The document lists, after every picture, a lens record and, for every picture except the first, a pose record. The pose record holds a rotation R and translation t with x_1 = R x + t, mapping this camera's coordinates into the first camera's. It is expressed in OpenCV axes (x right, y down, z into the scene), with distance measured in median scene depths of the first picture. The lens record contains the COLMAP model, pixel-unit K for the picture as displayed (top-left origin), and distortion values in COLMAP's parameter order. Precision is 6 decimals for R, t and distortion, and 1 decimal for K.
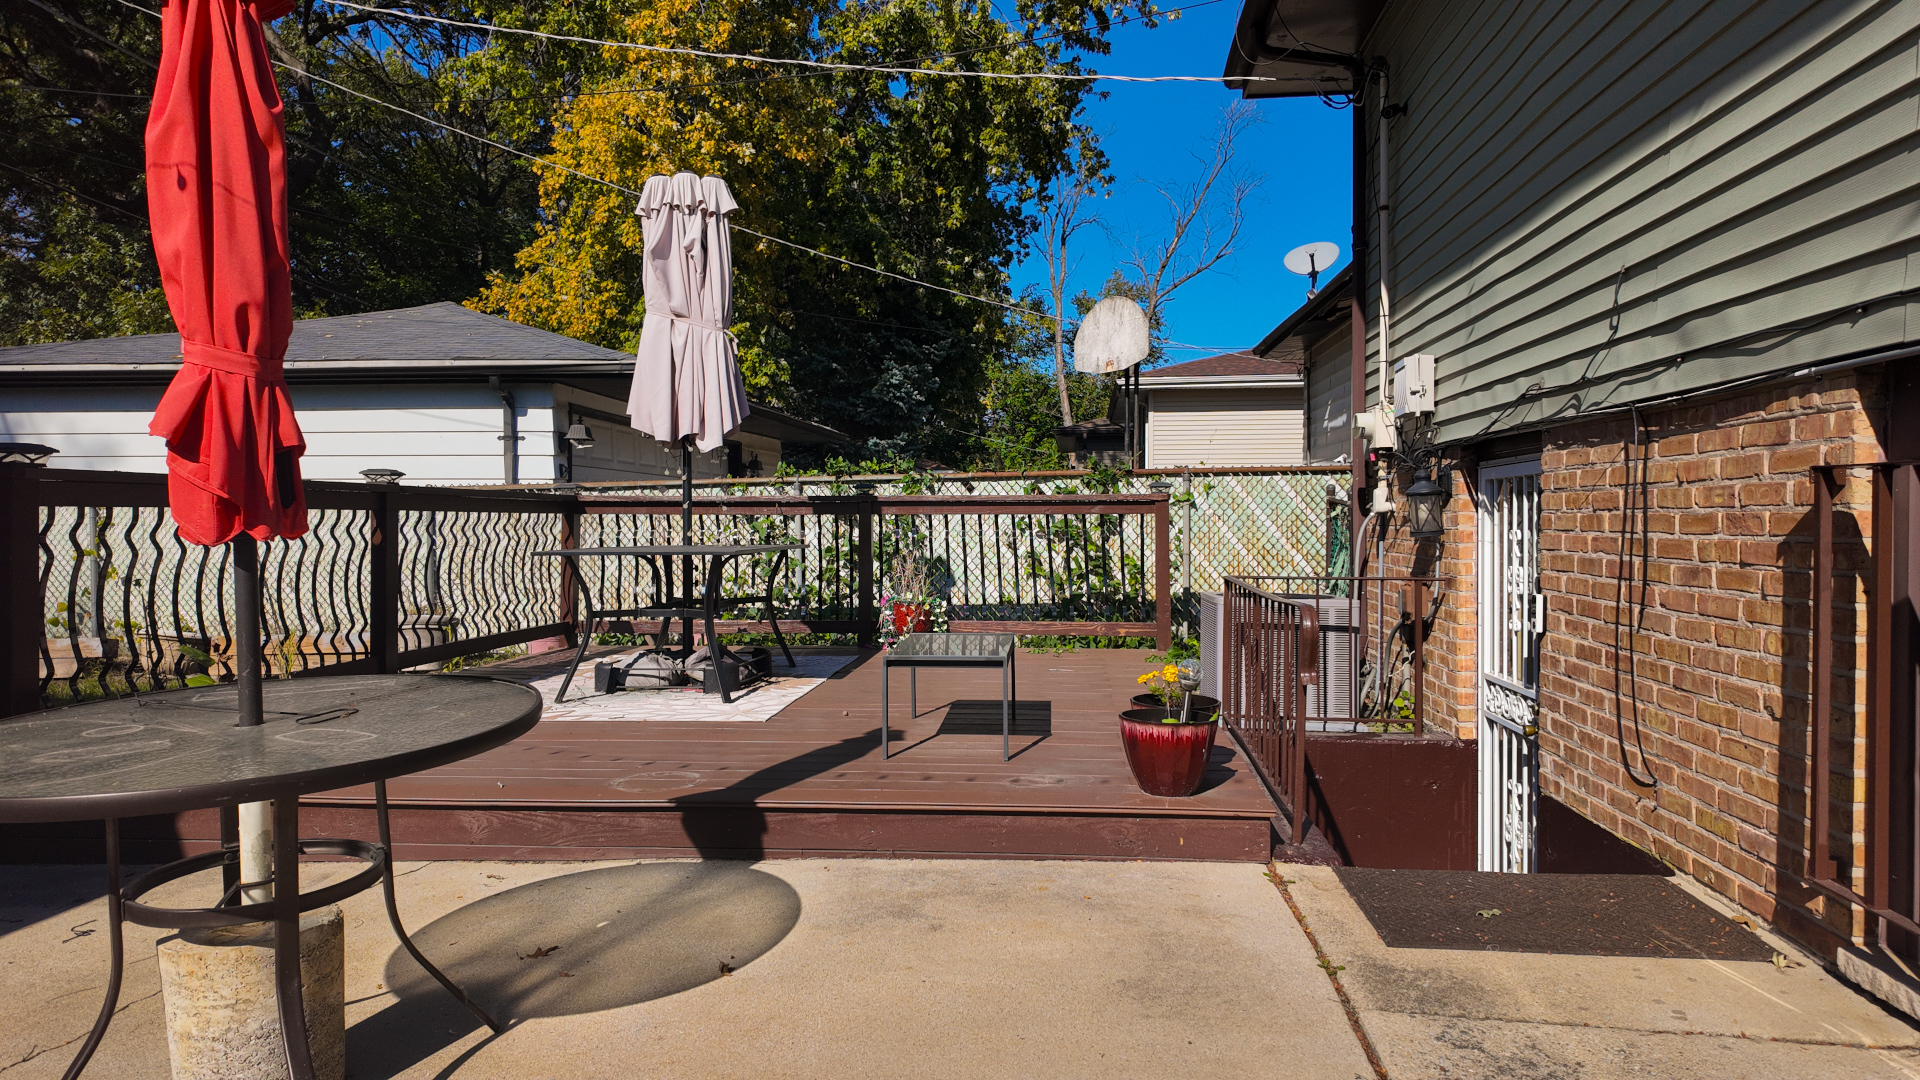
lens RADIAL K [[1115.0, 0, 967.8], [0, 1115.0, 547.1], [0, 0, 1]] dist [0.043946, -0.000797]
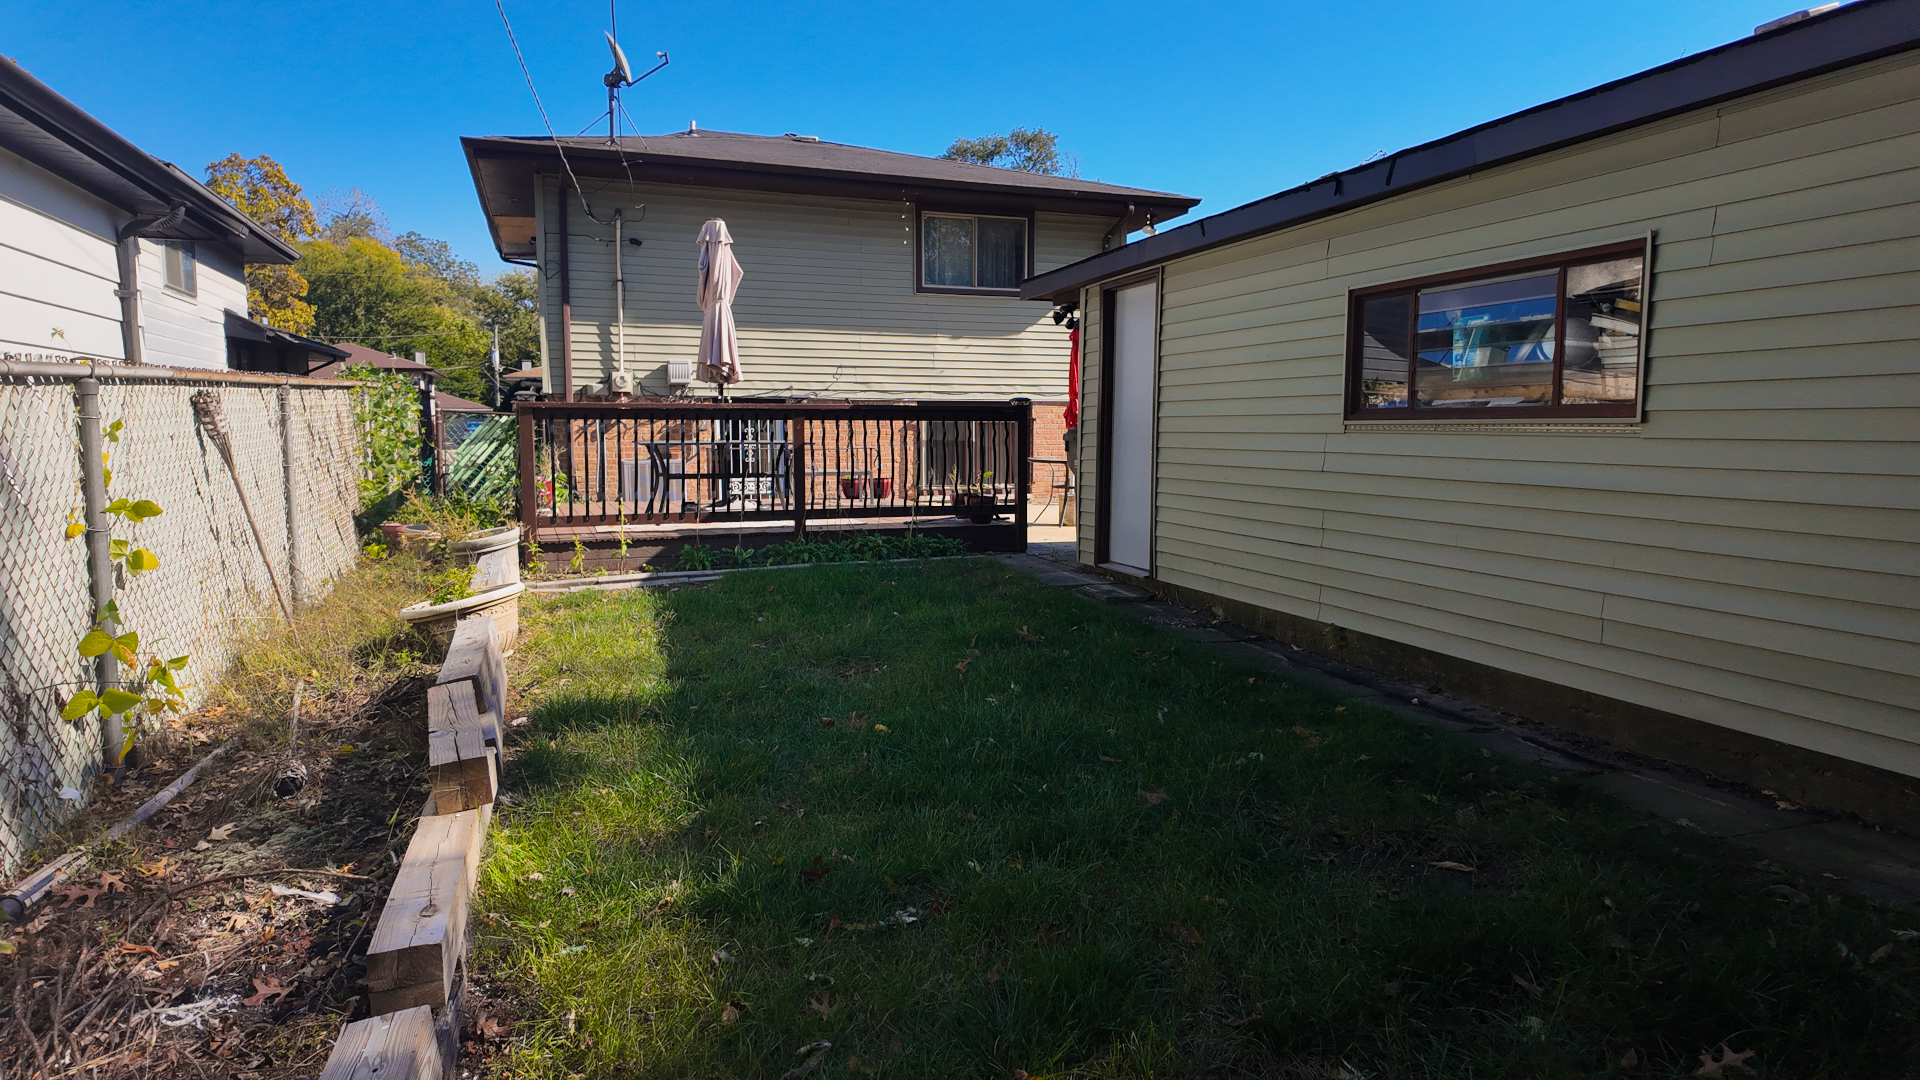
lens RADIAL K [[1115.0, 0, 961.4], [0, 1115.0, 537.0], [0, 0, 1]] dist [0.043946, -0.000797]
pose [[-0.441512, -0.089043, 0.892826, -2.458393], [0.019249, 0.993895, 0.108642, -0.040216], [-0.897049, 0.065153, -0.437102, 1.799652]]
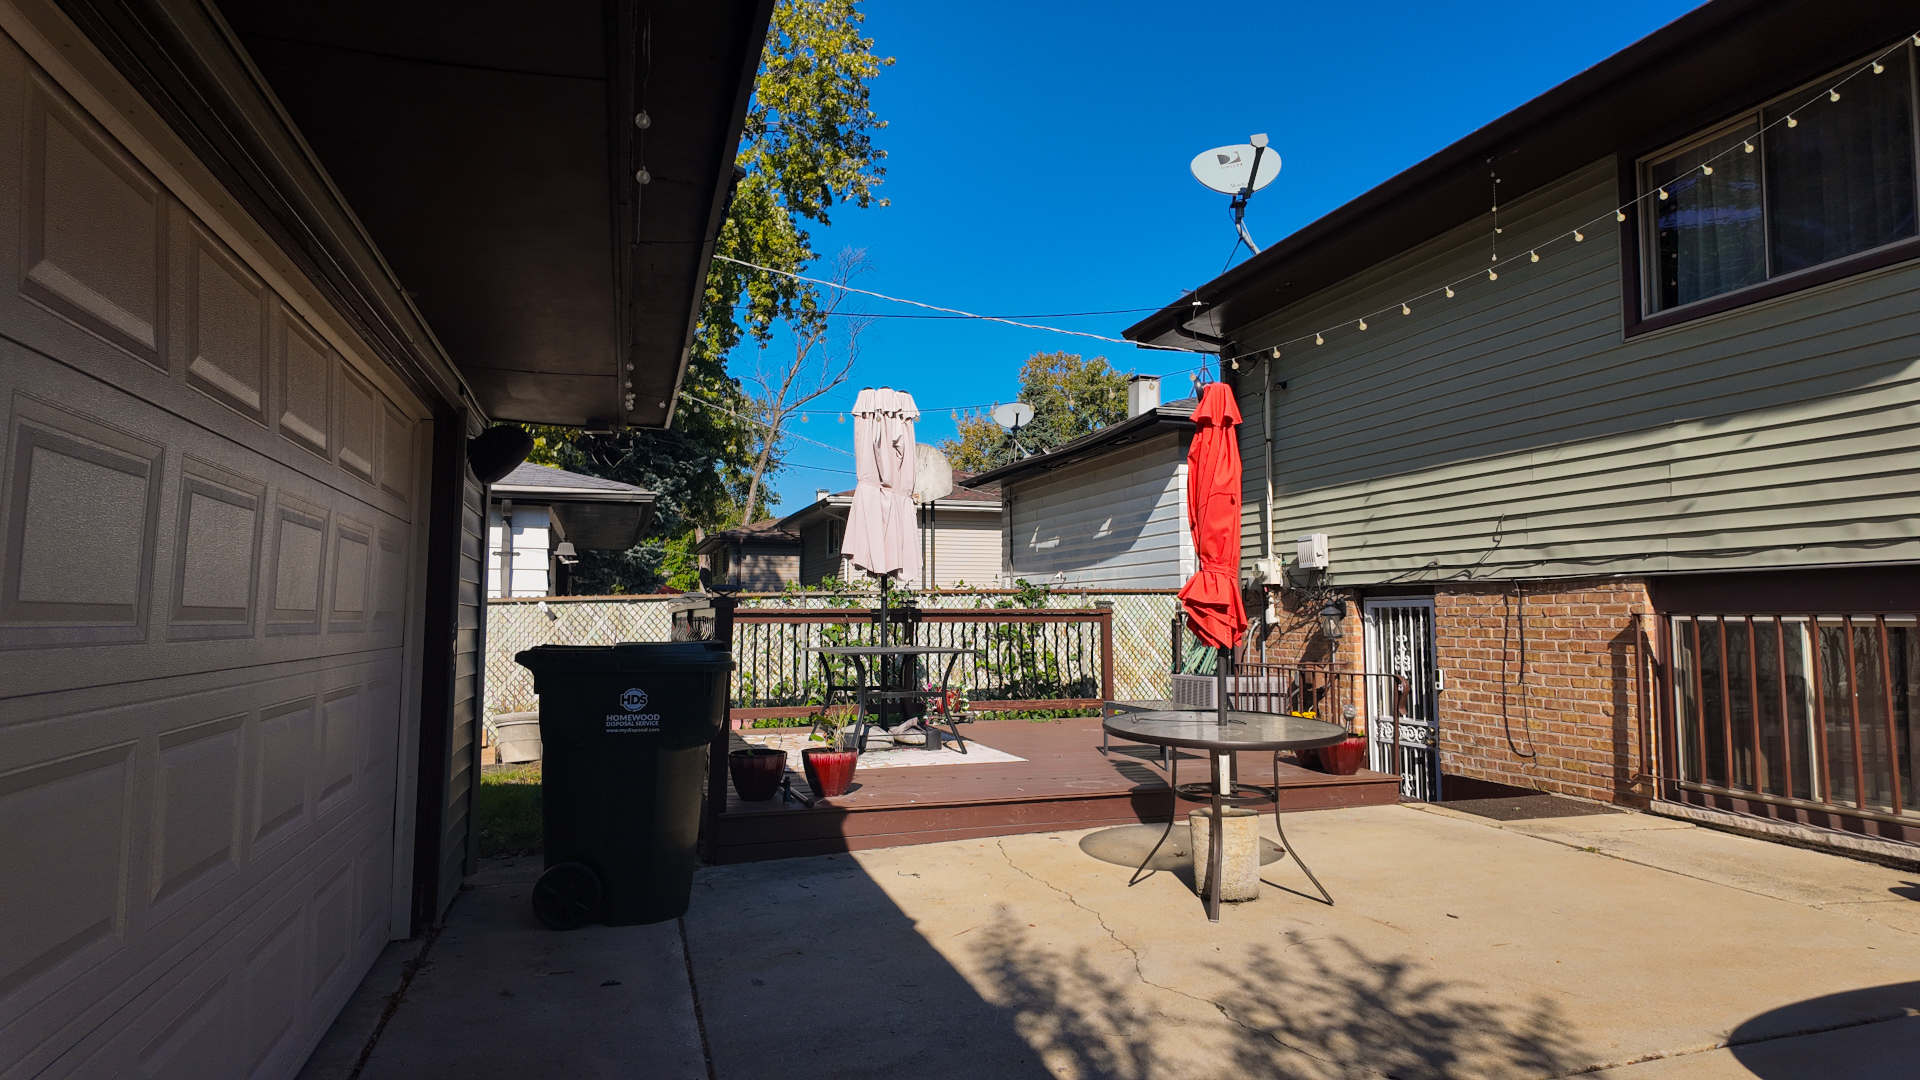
lens RADIAL K [[1115.0, 0, 953.9], [0, 1115.0, 543.9], [0, 0, 1]] dist [0.043946, -0.000797]
pose [[0.920354, 0.026640, 0.390178, -0.901099], [0.008922, 0.995988, -0.089047, -0.006935], [-0.390984, 0.085436, 0.916423, -0.409206]]
